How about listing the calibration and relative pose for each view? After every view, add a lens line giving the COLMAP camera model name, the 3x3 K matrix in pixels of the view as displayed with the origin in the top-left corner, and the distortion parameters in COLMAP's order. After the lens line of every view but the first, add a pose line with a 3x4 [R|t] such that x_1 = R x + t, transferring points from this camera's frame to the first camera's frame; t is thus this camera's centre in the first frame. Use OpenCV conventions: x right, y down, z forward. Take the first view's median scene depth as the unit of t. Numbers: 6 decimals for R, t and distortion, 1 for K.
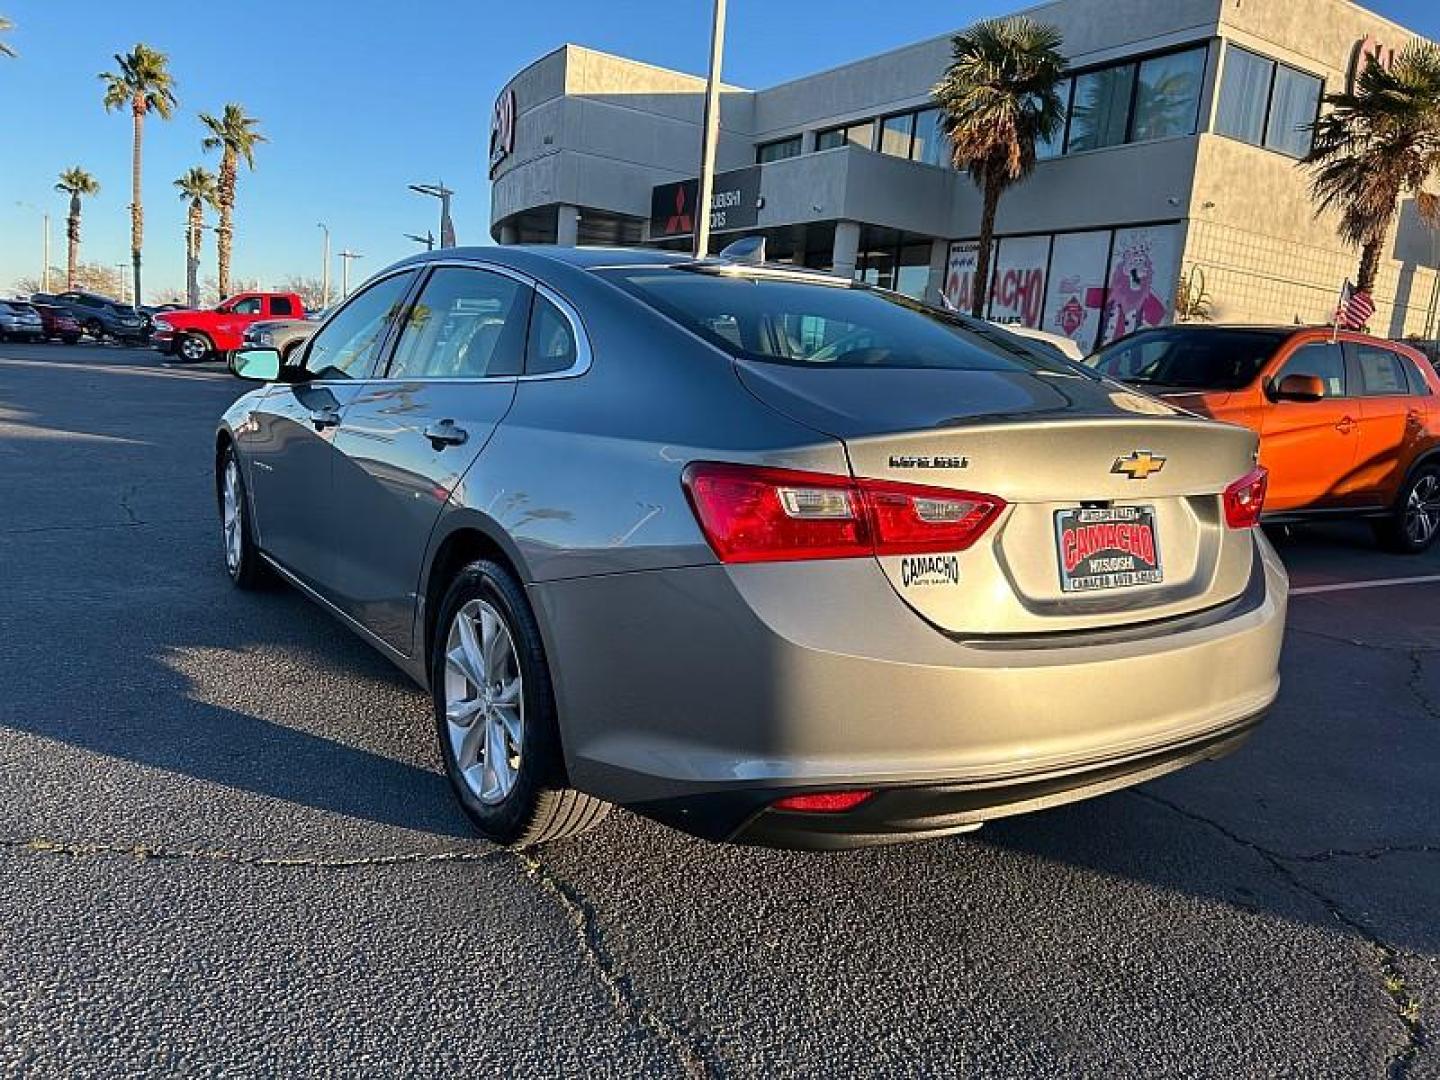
lens RADIAL K [[1089.9, 0, 711.5], [0, 1089.9, 531.6], [0, 0, 1]] dist [0.055747, -0.057061]
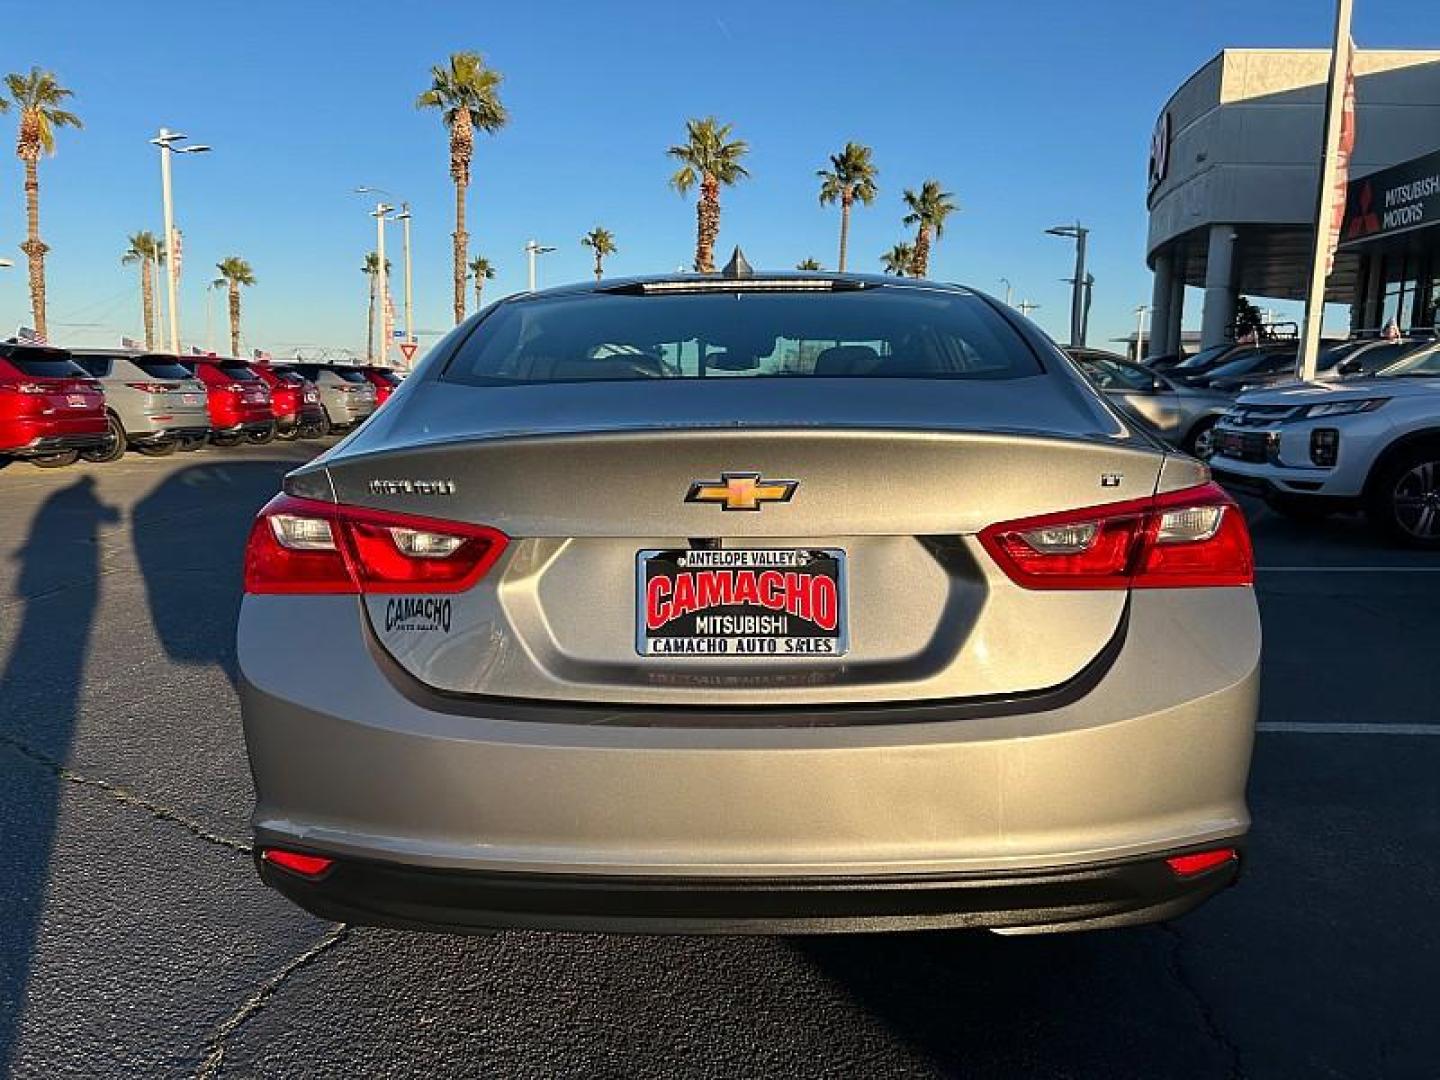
lens RADIAL K [[1089.9, 0, 711.5], [0, 1089.9, 531.6], [0, 0, 1]] dist [0.055747, -0.057061]
pose [[0.811978, 0.012862, -0.583546, 0.085959], [-0.037831, 0.998815, -0.030626, -0.001124], [0.582460, 0.046944, 0.811503, 0.041584]]
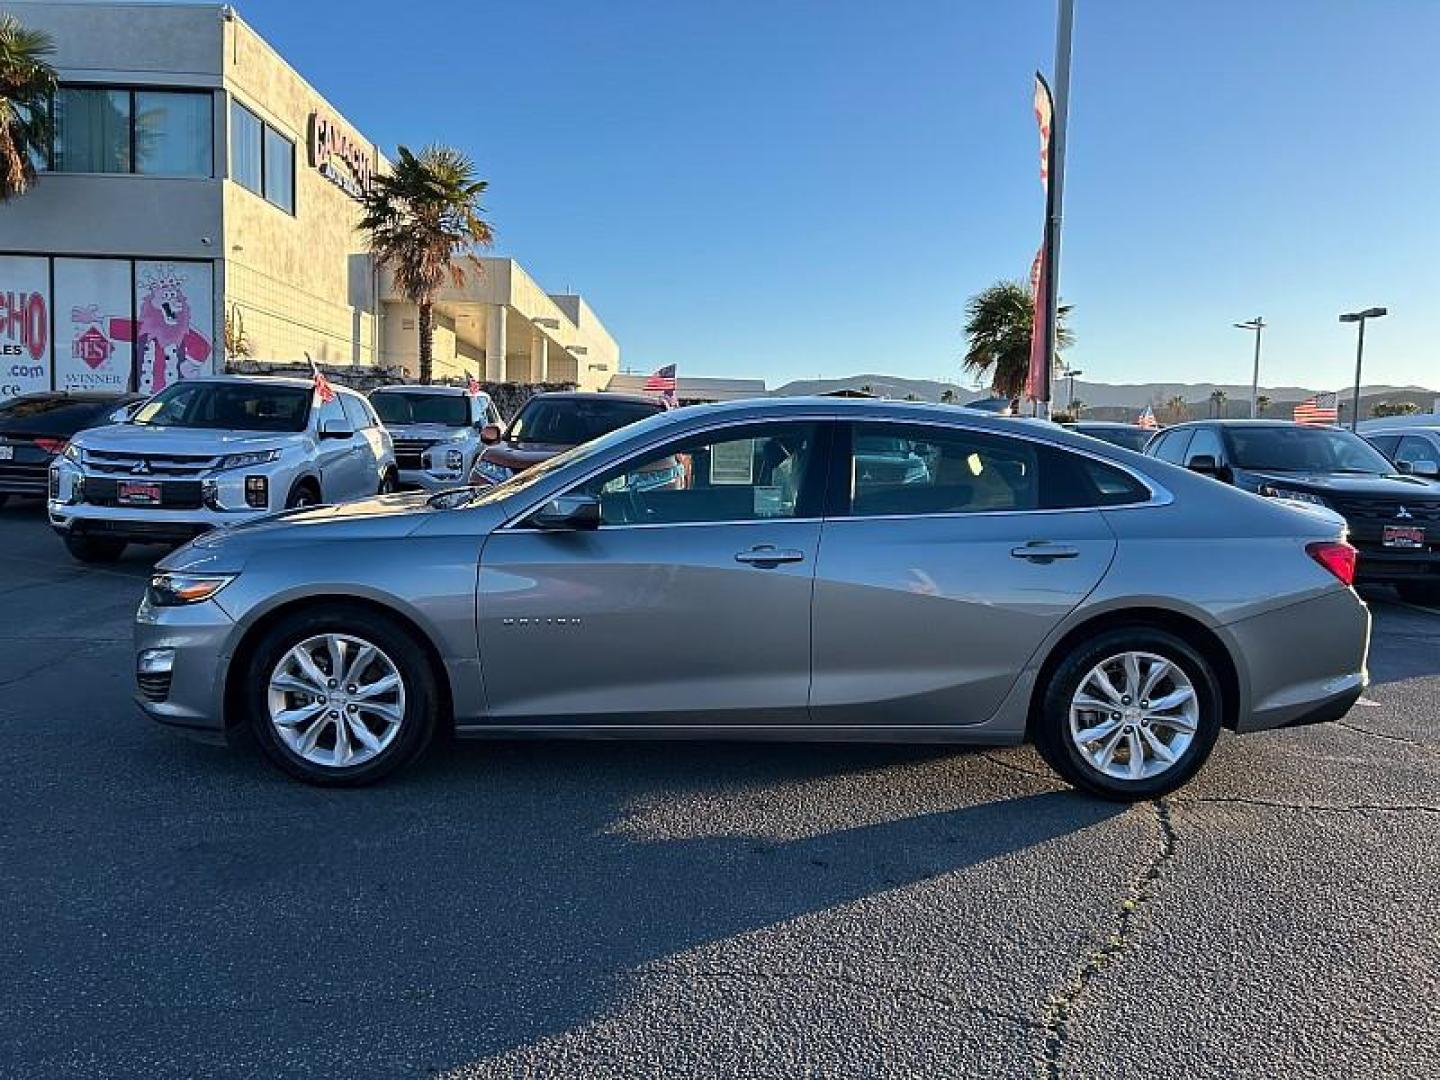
lens RADIAL K [[1089.9, 0, 711.5], [0, 1089.9, 531.6], [0, 0, 1]] dist [0.055747, -0.057061]
pose [[0.510487, -0.127460, 0.850387, -0.233103], [0.134432, 0.988623, 0.067479, -0.037454], [-0.849312, 0.079872, 0.521813, 0.085837]]
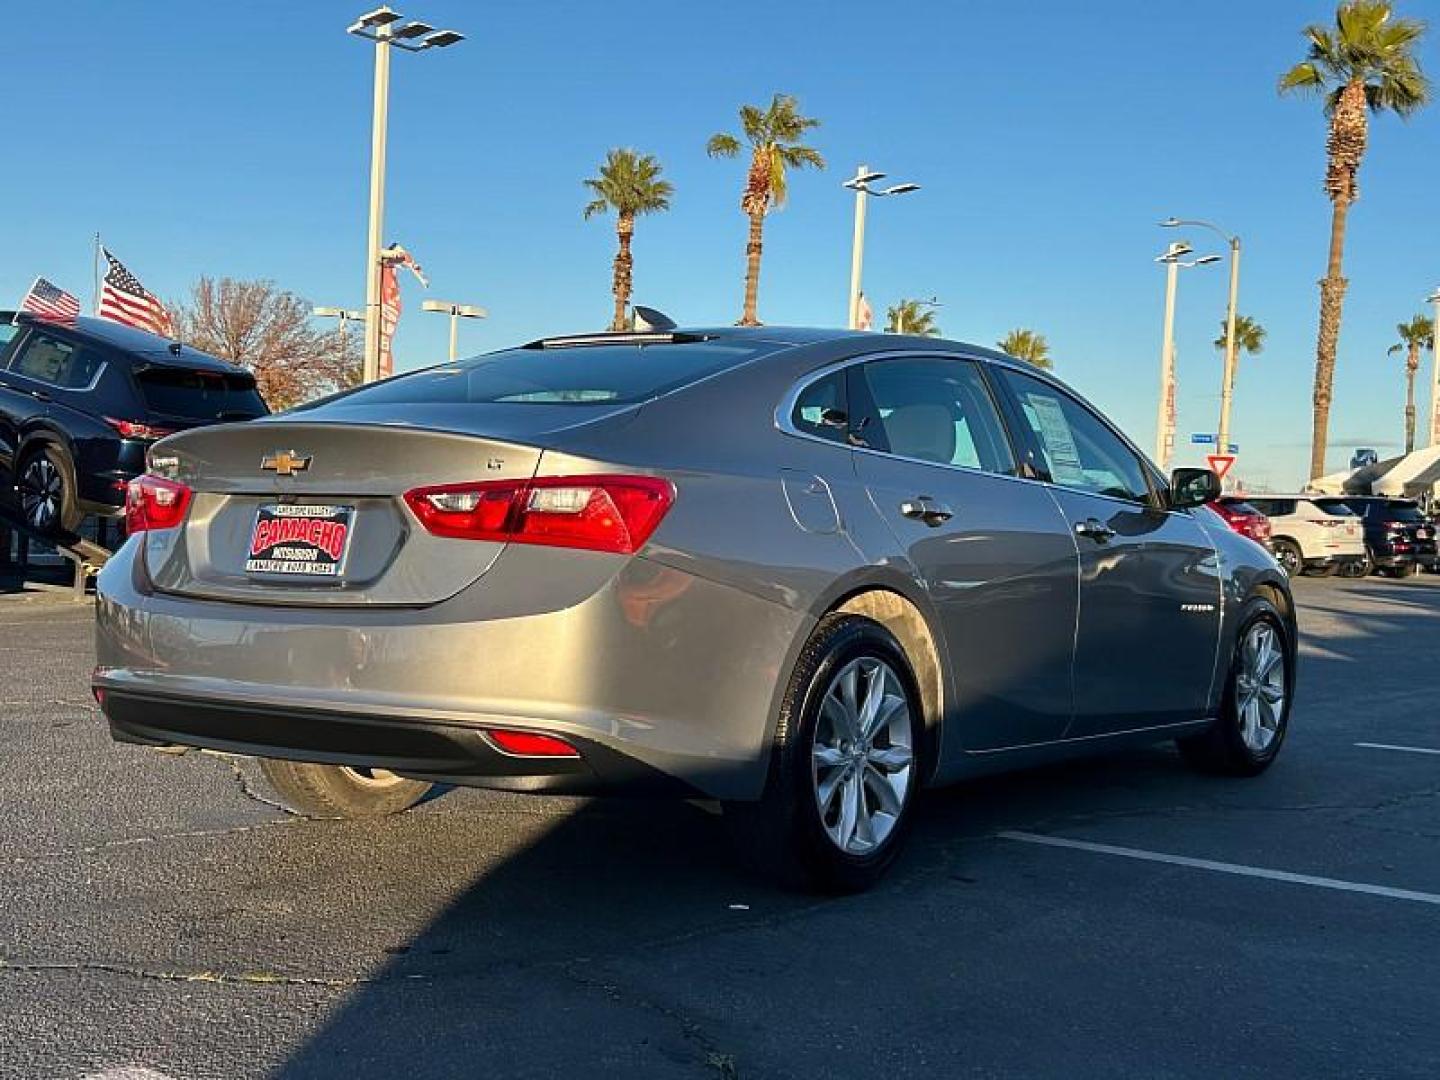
lens RADIAL K [[1844.6, 0, 720.0], [0, 1844.6, 540.0], [0, 0, 1]] dist [0.152999, -0.481629]
pose [[0.351946, -0.039944, -0.935168, 0.255962], [-0.154483, 0.982909, -0.100122, 0.015506], [0.923184, 0.179705, 0.339760, 0.082139]]
